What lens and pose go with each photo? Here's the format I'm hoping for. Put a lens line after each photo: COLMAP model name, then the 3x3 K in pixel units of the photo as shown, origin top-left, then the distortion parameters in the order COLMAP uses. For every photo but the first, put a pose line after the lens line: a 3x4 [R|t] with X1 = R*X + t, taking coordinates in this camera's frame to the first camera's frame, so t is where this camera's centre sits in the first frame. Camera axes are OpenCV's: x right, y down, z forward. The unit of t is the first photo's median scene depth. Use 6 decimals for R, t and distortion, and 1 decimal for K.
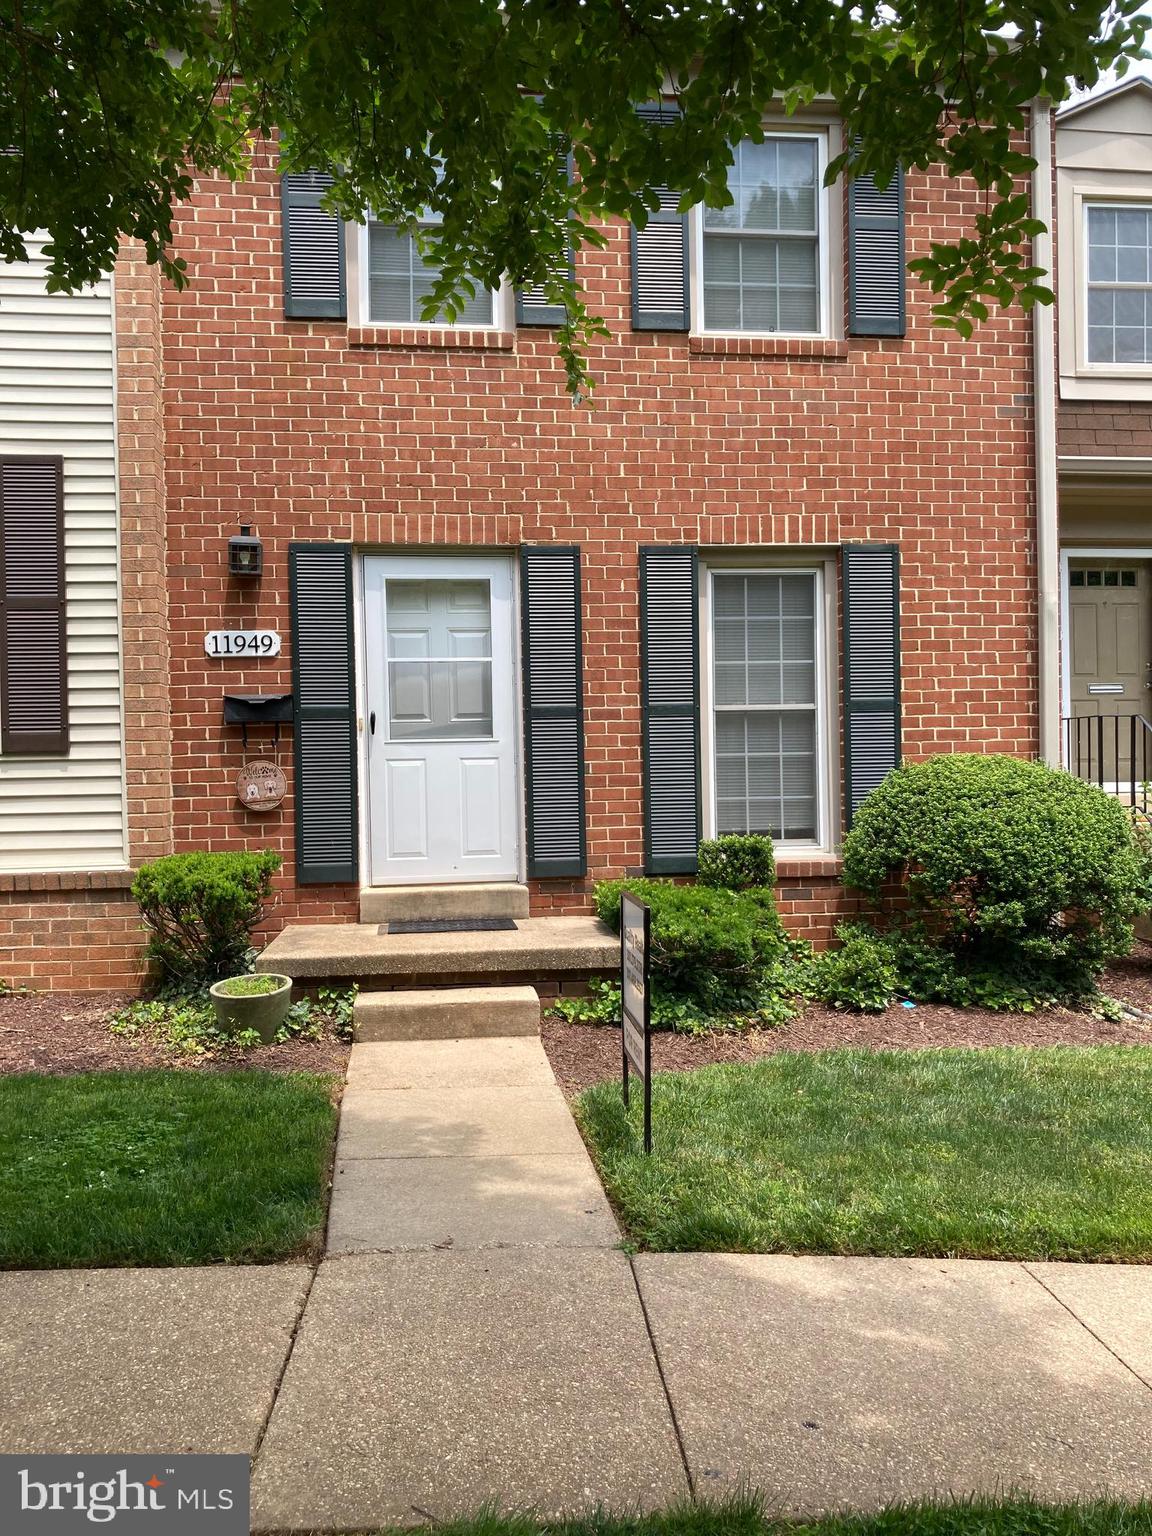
lens RADIAL K [[1262.3, 0, 568.3], [0, 1262.3, 790.7], [0, 0, 1]] dist [0.140285, -0.394895]
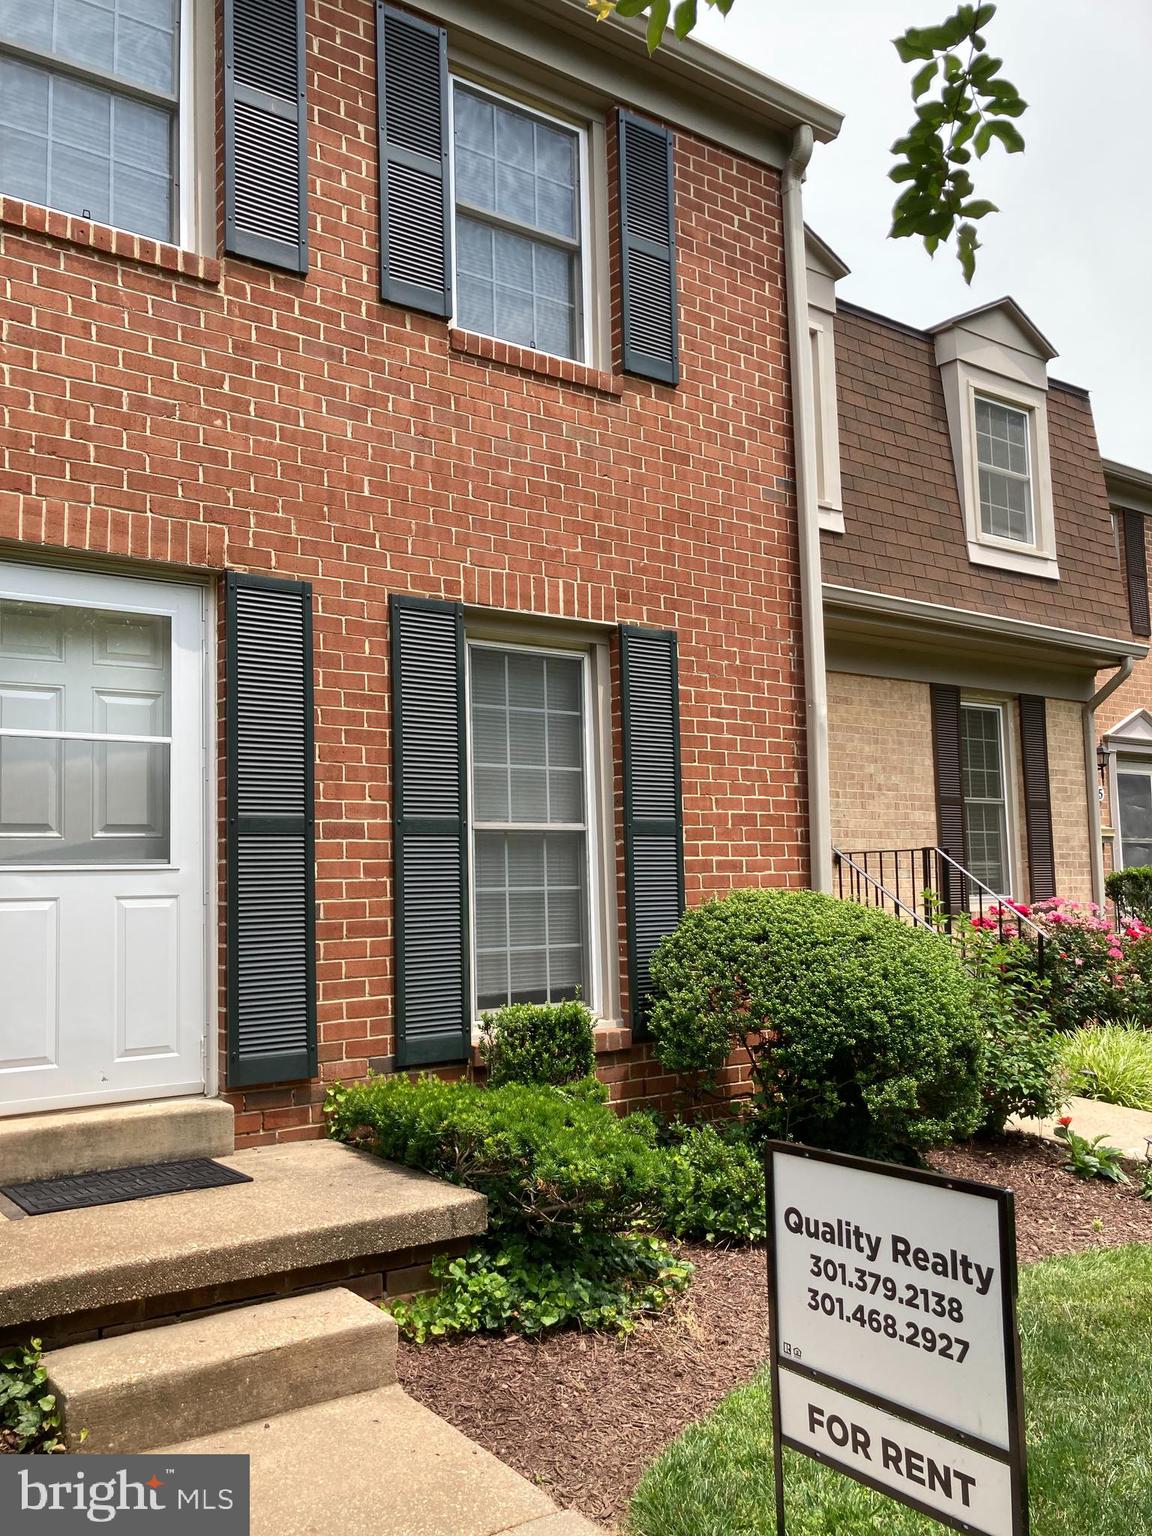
lens RADIAL K [[1262.3, 0, 568.3], [0, 1262.3, 790.7], [0, 0, 1]] dist [0.140285, -0.394895]
pose [[0.870358, 0.037549, 0.490986, -0.199771], [0.013527, 0.994889, -0.100065, -0.012025], [-0.492234, 0.093734, 0.865401, 0.348085]]
